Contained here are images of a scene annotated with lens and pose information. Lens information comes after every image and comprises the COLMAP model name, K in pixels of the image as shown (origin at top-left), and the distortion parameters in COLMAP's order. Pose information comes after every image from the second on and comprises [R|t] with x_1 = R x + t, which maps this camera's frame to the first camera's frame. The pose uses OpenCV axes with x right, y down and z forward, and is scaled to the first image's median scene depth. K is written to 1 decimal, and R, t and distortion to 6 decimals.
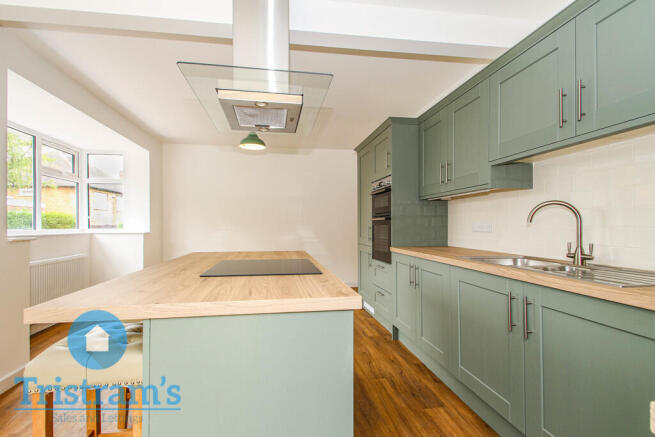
lens RADIAL K [[310.3, 0, 320.4], [0, 310.3, 221.6], [0, 0, 1]] dist [-0.001687, -0.000122]
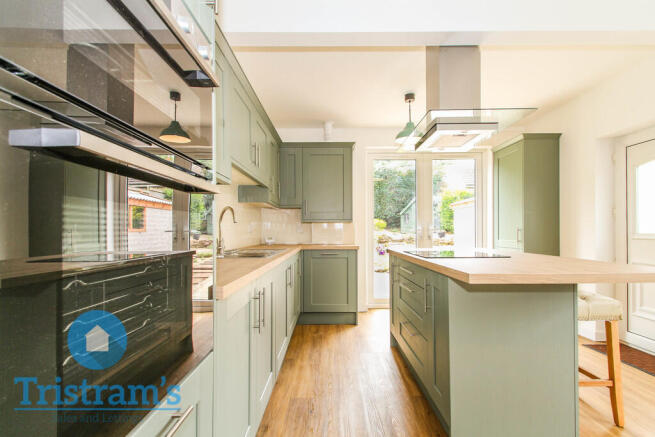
lens RADIAL K [[302.1, 0, 328.0], [0, 302.1, 231.1], [0, 0, 1]] dist [0.000786, 0.000042]
pose [[-0.987241, 0.007538, 0.159056, 0.094082], [0.005961, 0.999928, -0.010385, 0.039173], [-0.159123, -0.009305, -0.987215, 1.573641]]
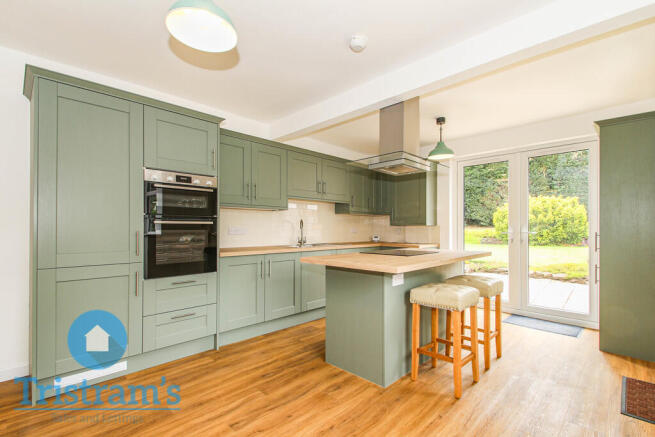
lens RADIAL K [[302.1, 0, 328.0], [0, 302.1, 231.1], [0, 0, 1]] dist [0.000786, 0.000042]
pose [[-0.598289, -0.000705, 0.801280, -0.896857], [-0.003030, 0.999994, -0.001382, 0.018916], [-0.801275, -0.003255, -0.598287, 1.607995]]
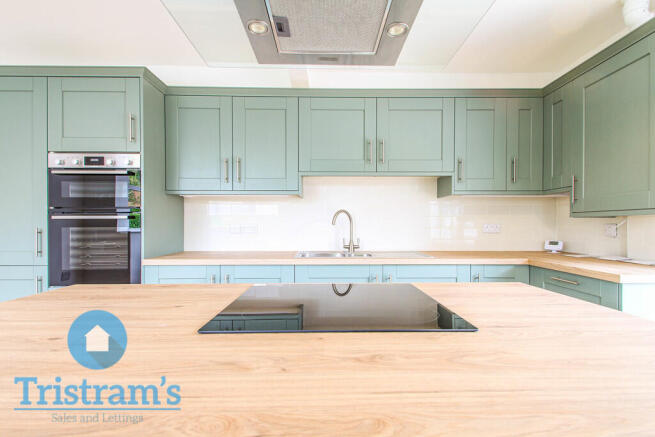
lens RADIAL K [[314.2, 0, 329.8], [0, 314.2, 230.0], [0, 0, 1]] dist [0.003335, 0.000139]
pose [[0.125464, -0.002810, 0.992094, -0.504763], [-0.007321, 0.999966, 0.003758, 0.015819], [-0.992071, -0.007735, 0.125439, 0.629296]]
